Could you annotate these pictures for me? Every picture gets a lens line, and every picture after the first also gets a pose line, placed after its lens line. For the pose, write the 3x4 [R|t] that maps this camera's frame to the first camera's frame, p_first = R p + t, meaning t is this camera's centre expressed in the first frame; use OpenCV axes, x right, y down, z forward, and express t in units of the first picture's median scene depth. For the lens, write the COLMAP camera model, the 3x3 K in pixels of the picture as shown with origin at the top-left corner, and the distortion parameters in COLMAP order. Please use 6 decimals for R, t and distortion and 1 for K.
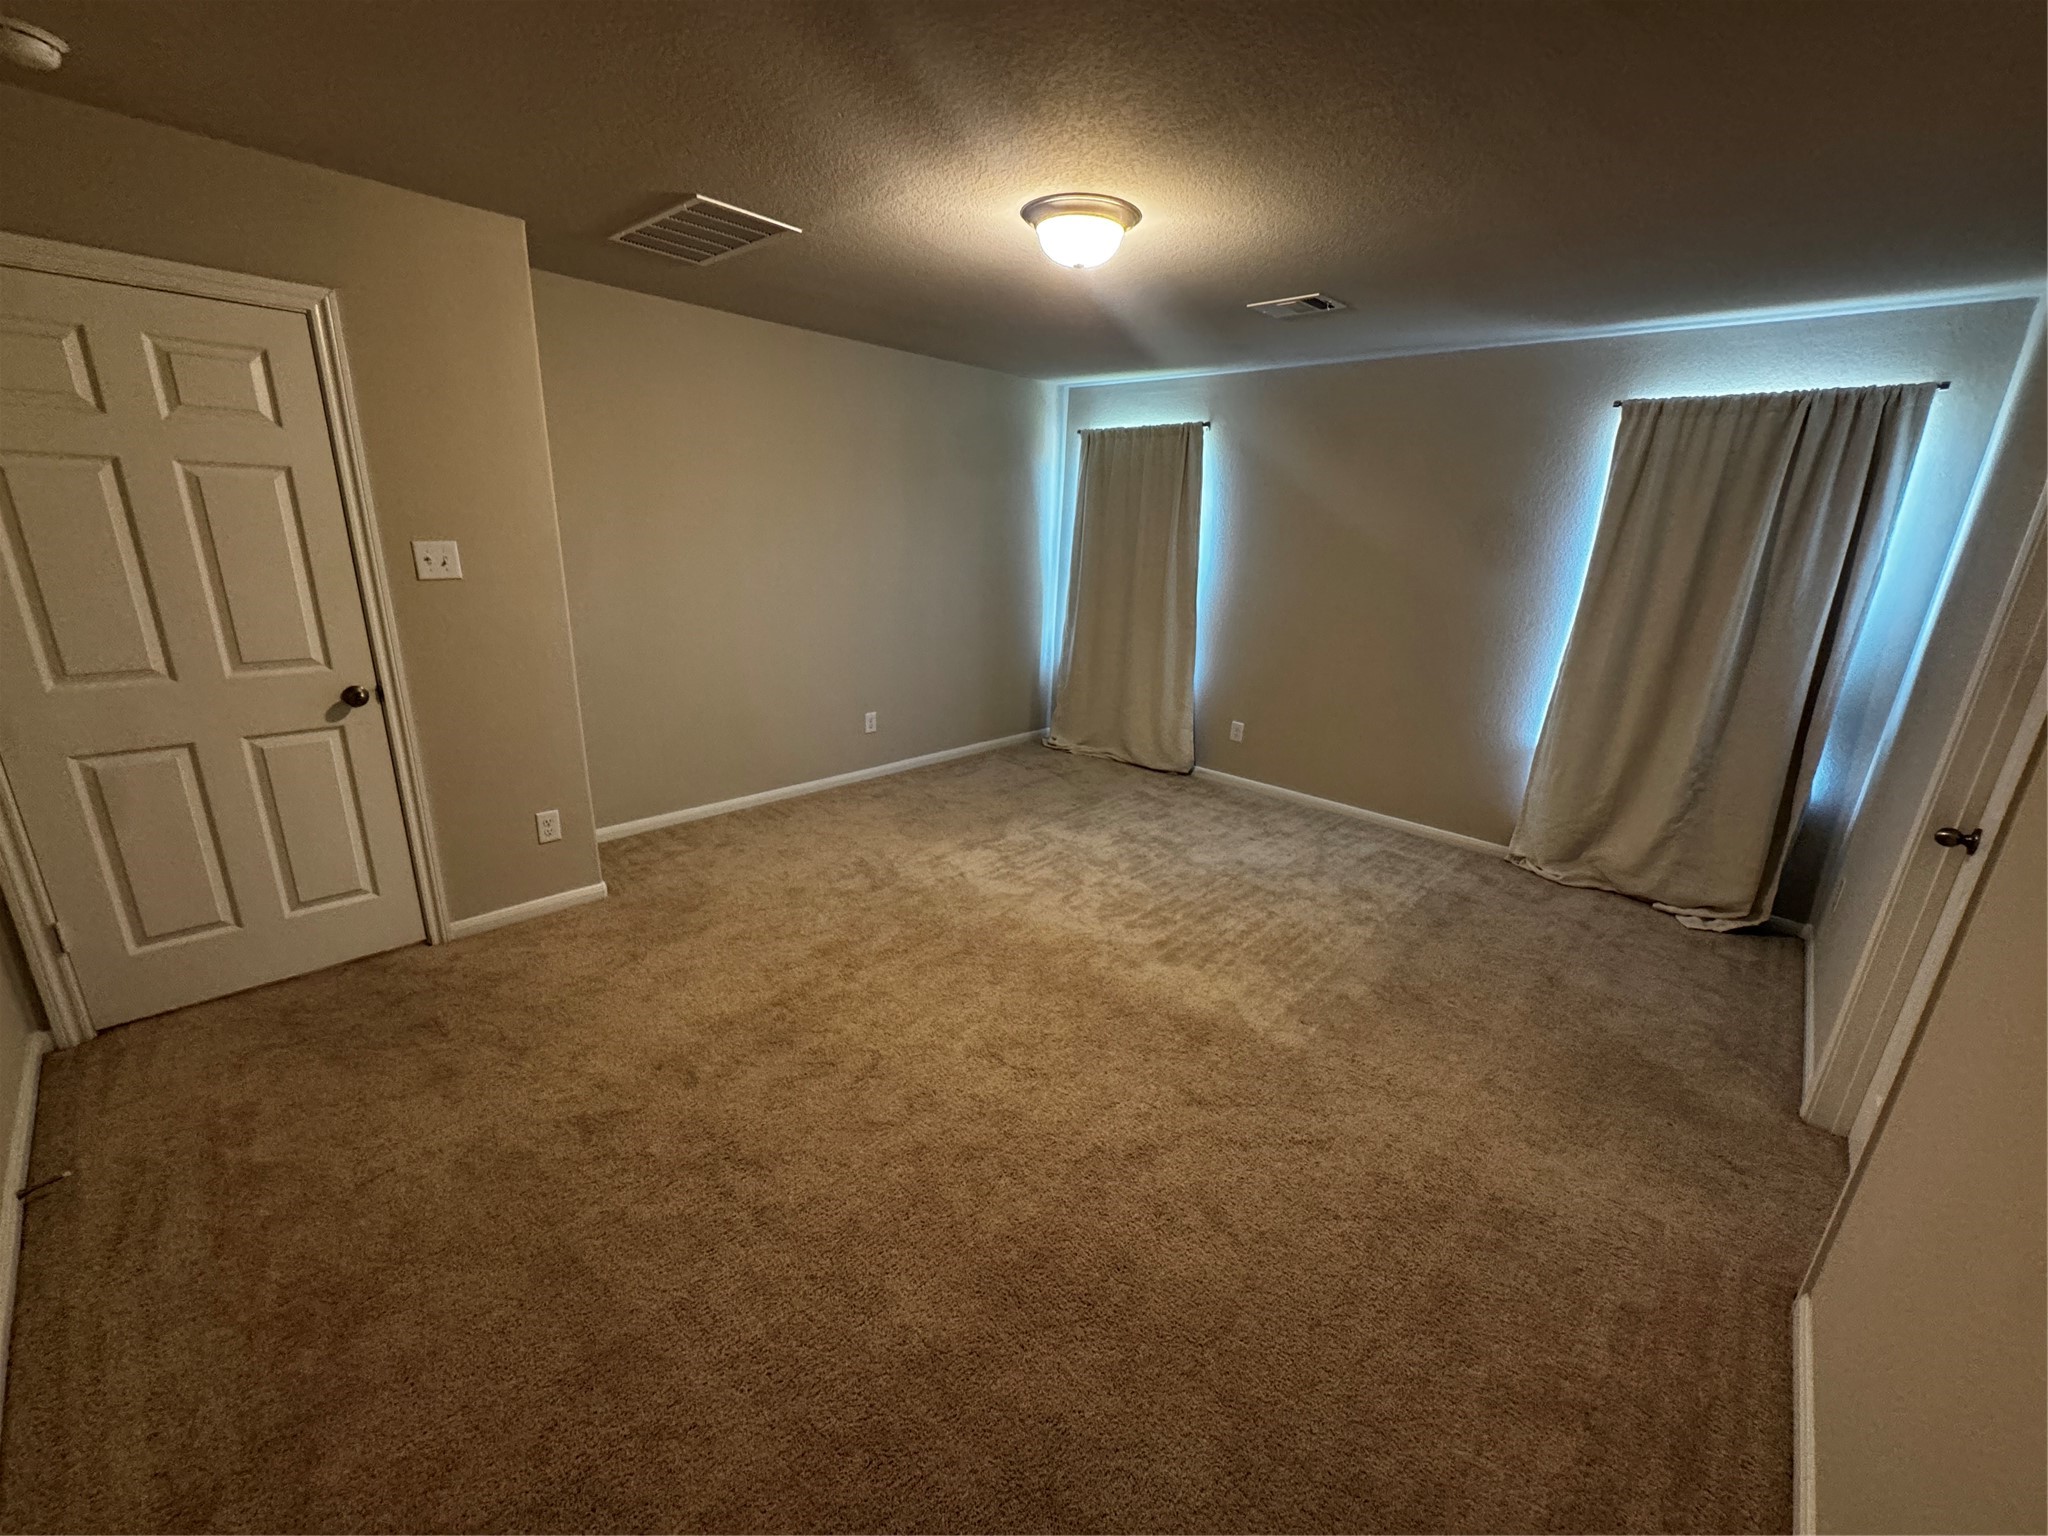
lens RADIAL K [[820.3, 0, 1019.6], [0, 820.3, 776.5], [0, 0, 1]] dist [-0.004528, 0.000783]
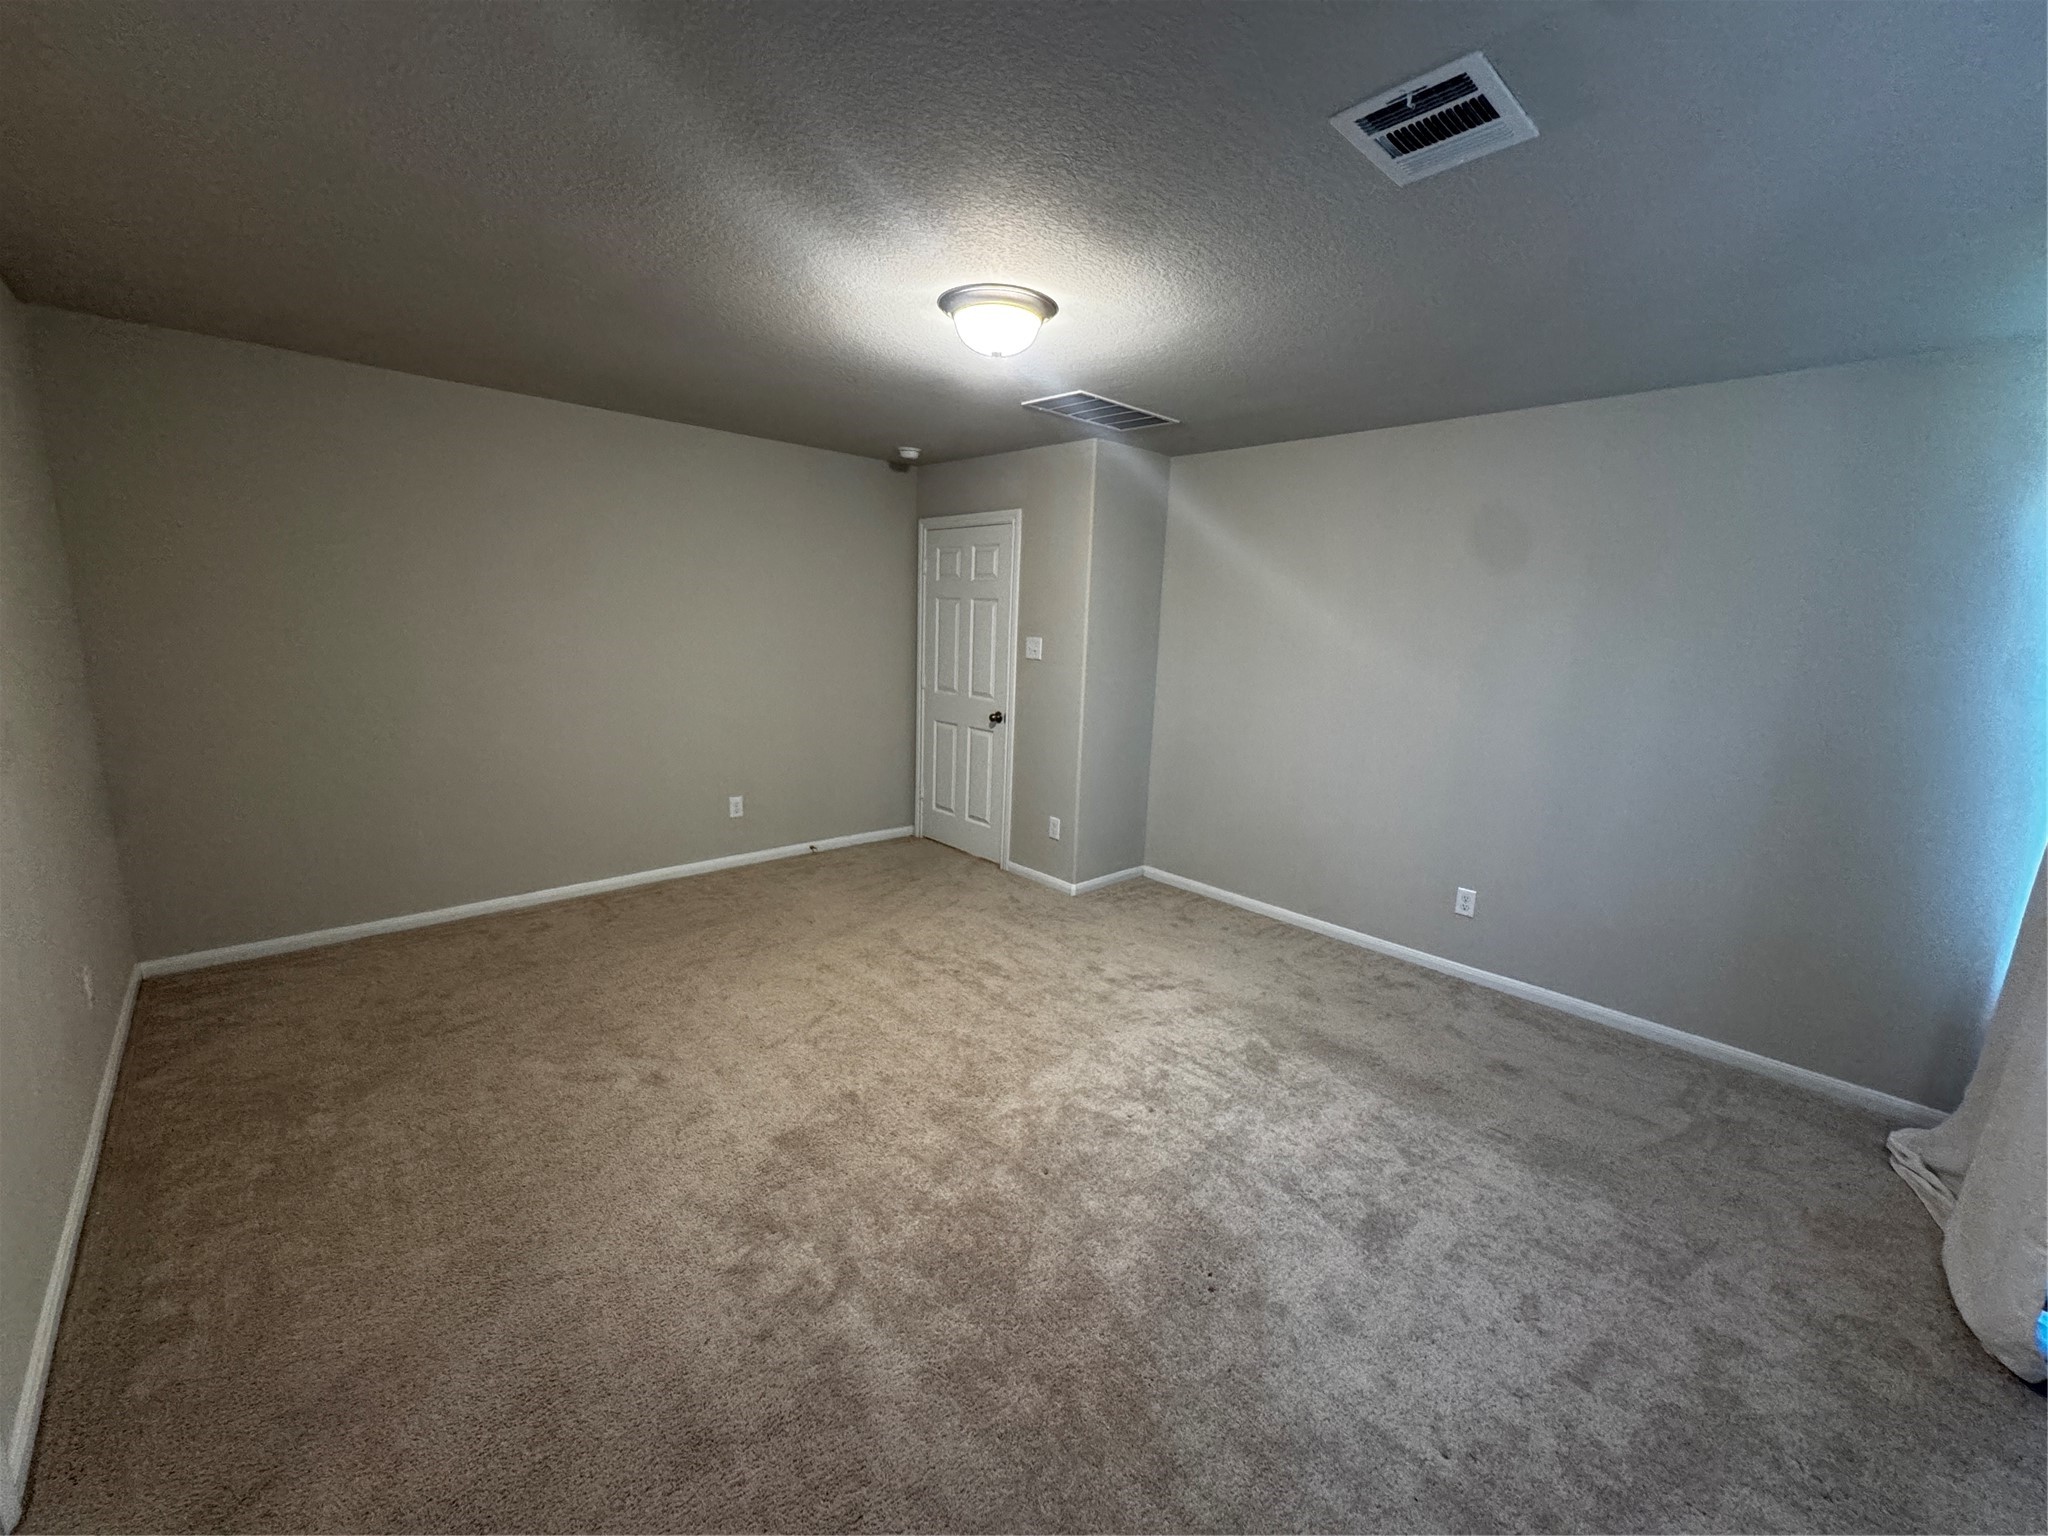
lens RADIAL K [[820.3, 0, 1010.6], [0, 820.3, 763.1], [0, 0, 1]] dist [-0.004528, 0.000783]
pose [[-0.056655, 0.146906, -0.987527, 0.824747], [-0.332793, 0.929770, 0.157407, -0.240970], [0.941296, 0.337560, -0.003787, 0.847465]]
